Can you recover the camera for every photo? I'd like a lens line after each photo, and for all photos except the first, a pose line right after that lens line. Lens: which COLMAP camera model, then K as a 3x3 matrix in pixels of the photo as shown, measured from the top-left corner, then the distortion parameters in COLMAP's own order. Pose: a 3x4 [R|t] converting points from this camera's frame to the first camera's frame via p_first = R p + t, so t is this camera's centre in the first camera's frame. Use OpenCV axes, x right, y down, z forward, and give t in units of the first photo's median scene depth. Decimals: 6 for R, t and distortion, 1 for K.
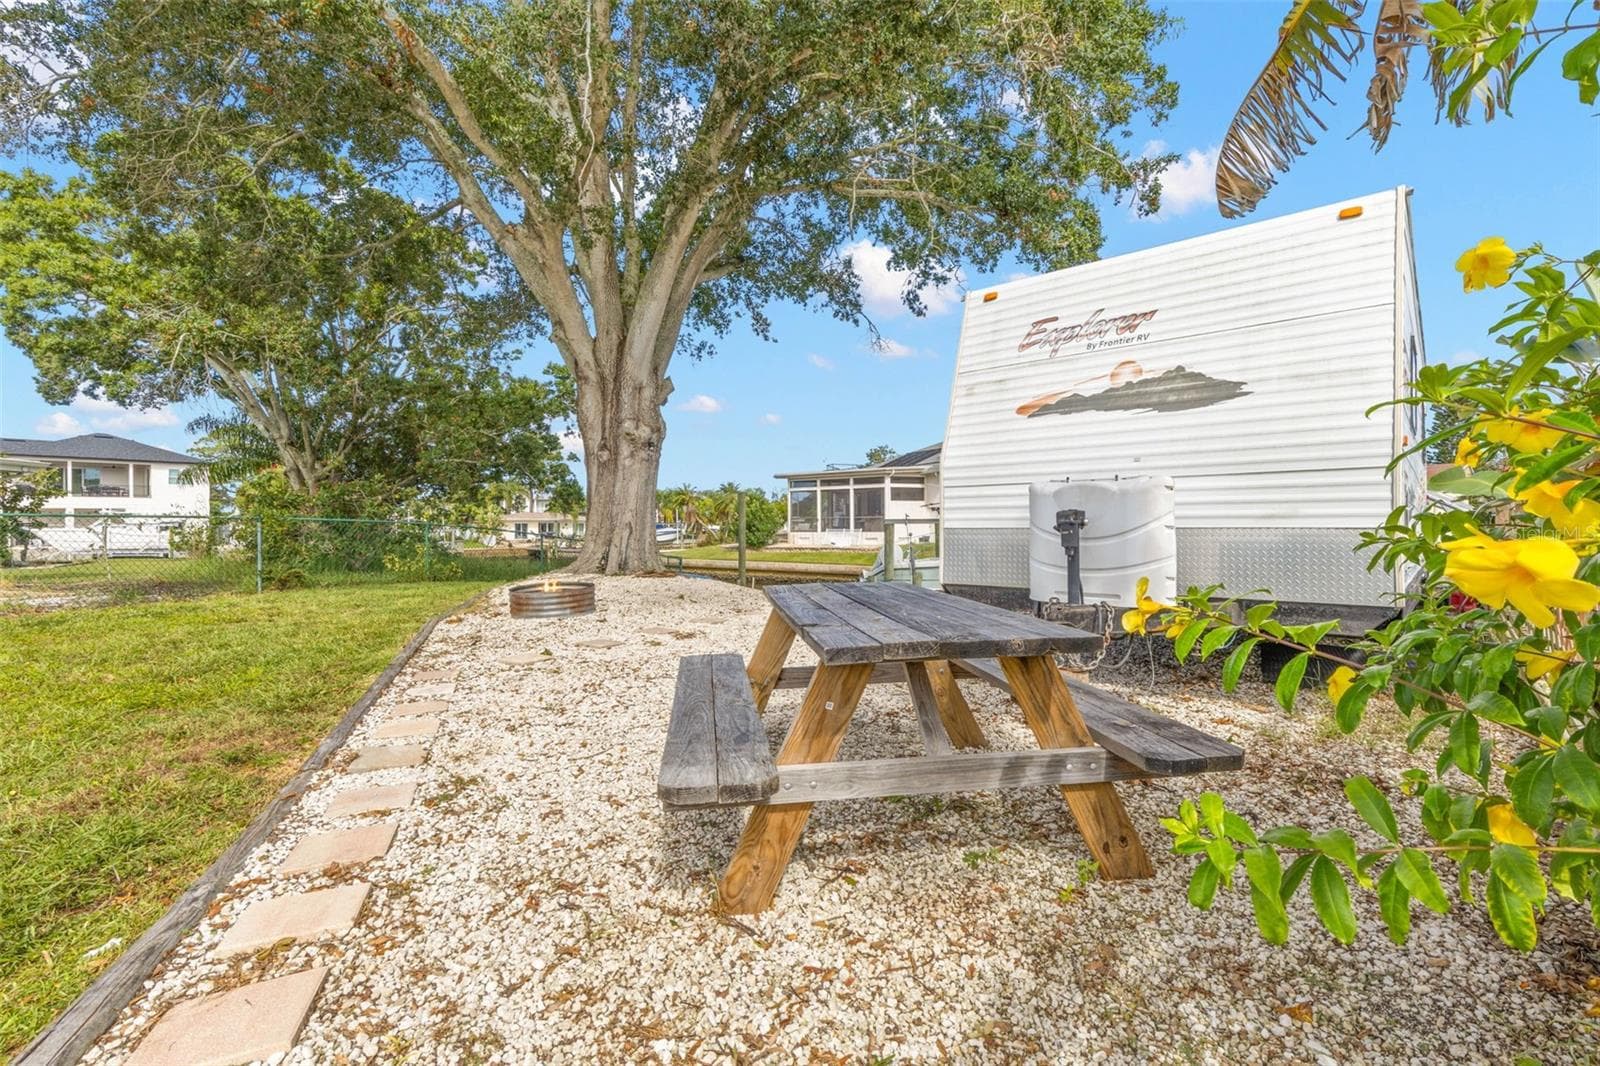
lens RADIAL K [[736.4, 0, 799.9], [0, 736.4, 520.1], [0, 0, 1]] dist [-0.000355, -0.000191]
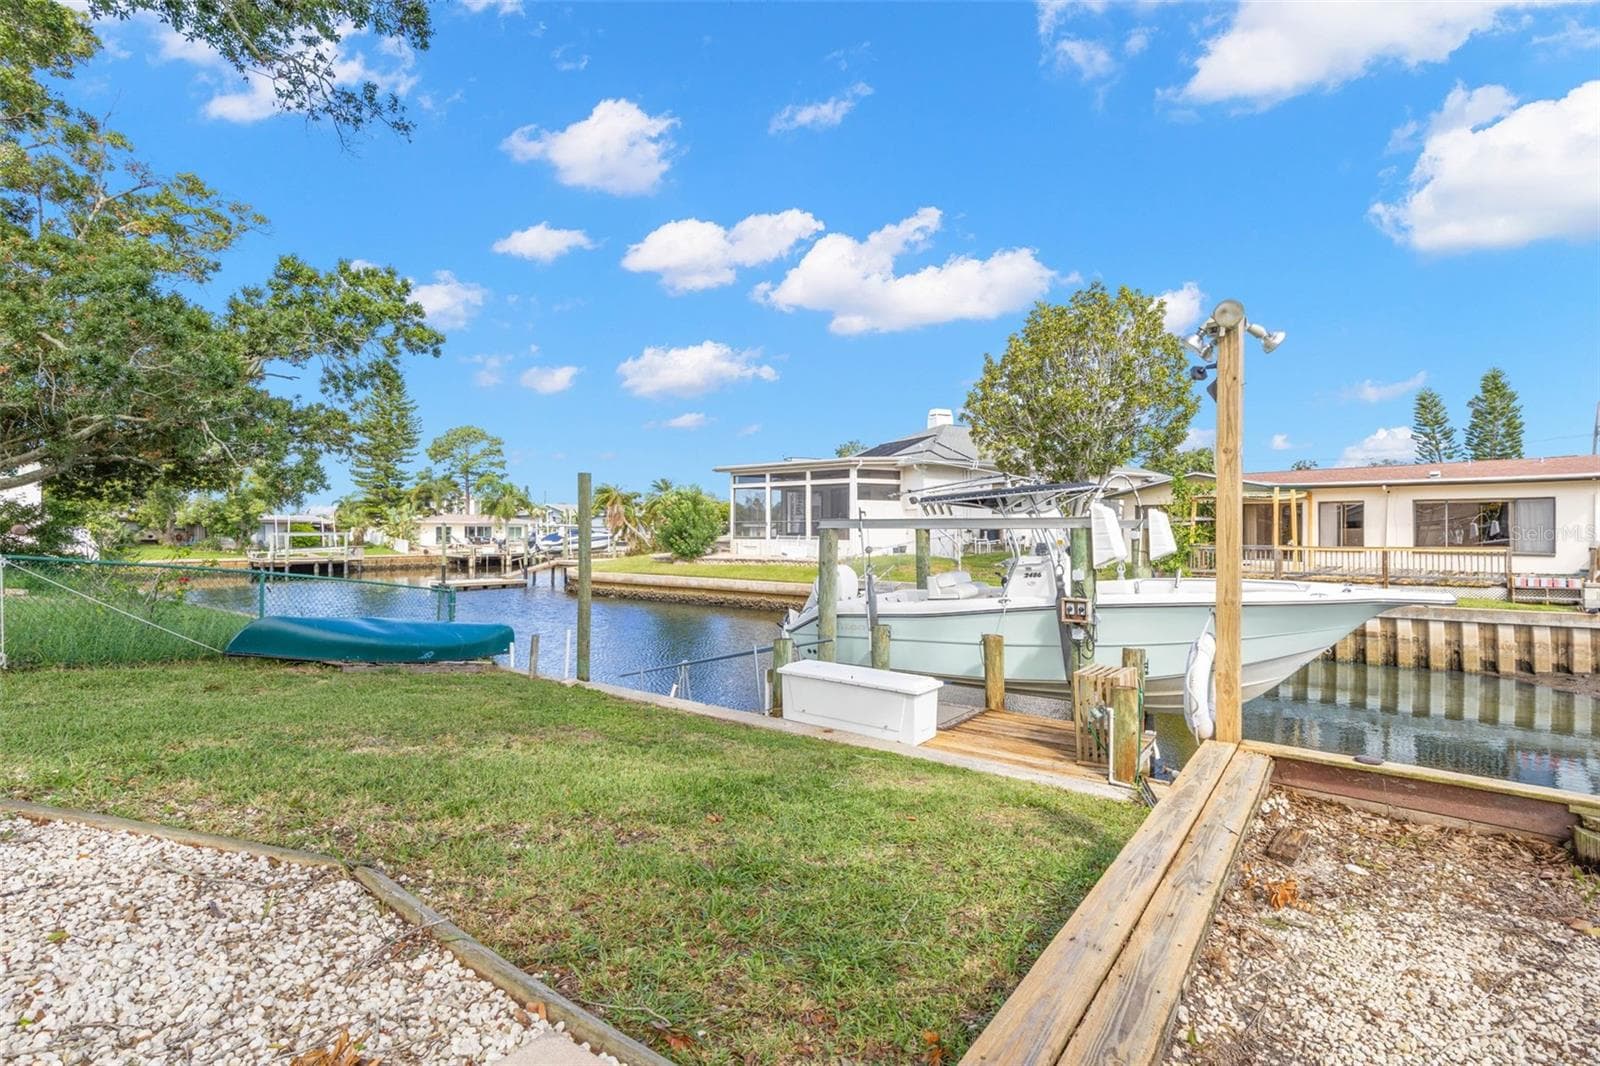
lens RADIAL K [[736.4, 0, 805.4], [0, 736.4, 523.9], [0, 0, 1]] dist [-0.000355, -0.000191]
pose [[0.999272, 0.007934, 0.037328, 0.038238], [-0.007813, 0.999964, -0.003372, 0.001865], [-0.037354, 0.003077, 0.999297, 0.216478]]
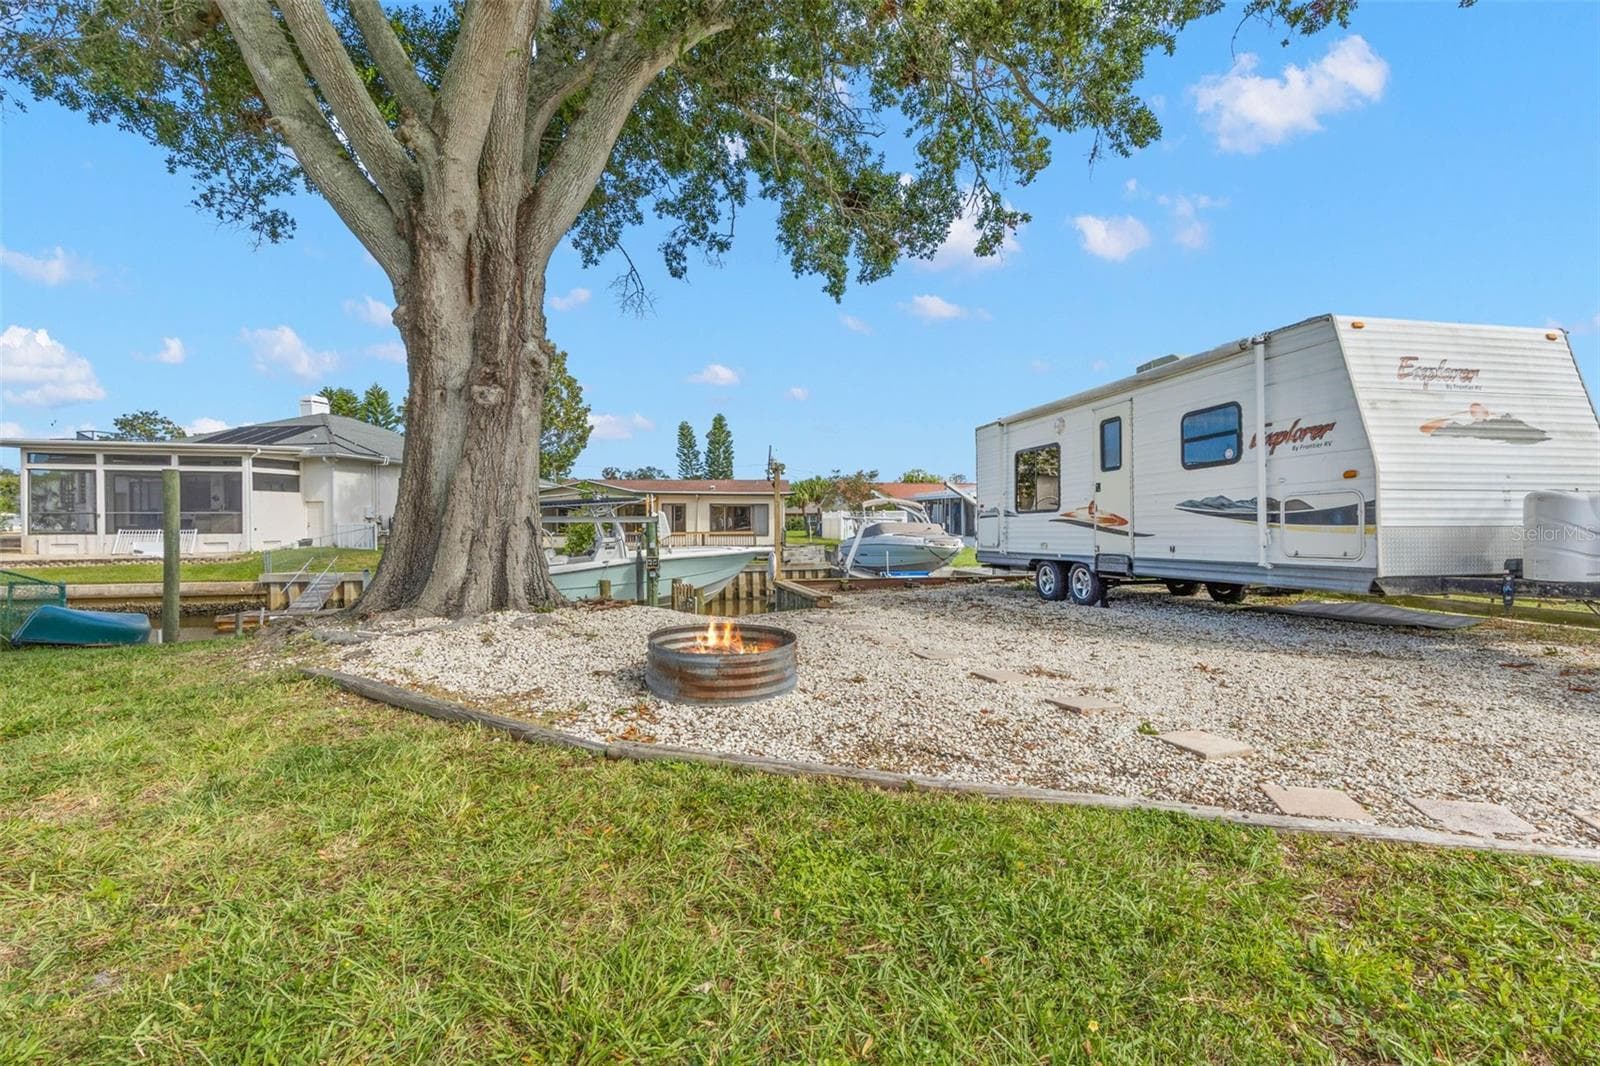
lens RADIAL K [[736.4, 0, 811.2], [0, 736.4, 530.1], [0, 0, 1]] dist [-0.000355, -0.000191]
pose [[0.588621, -0.005337, 0.808392, -0.136221], [-0.006251, 0.999918, 0.011153, 0.001188], [-0.808385, -0.011618, 0.588539, 0.116715]]
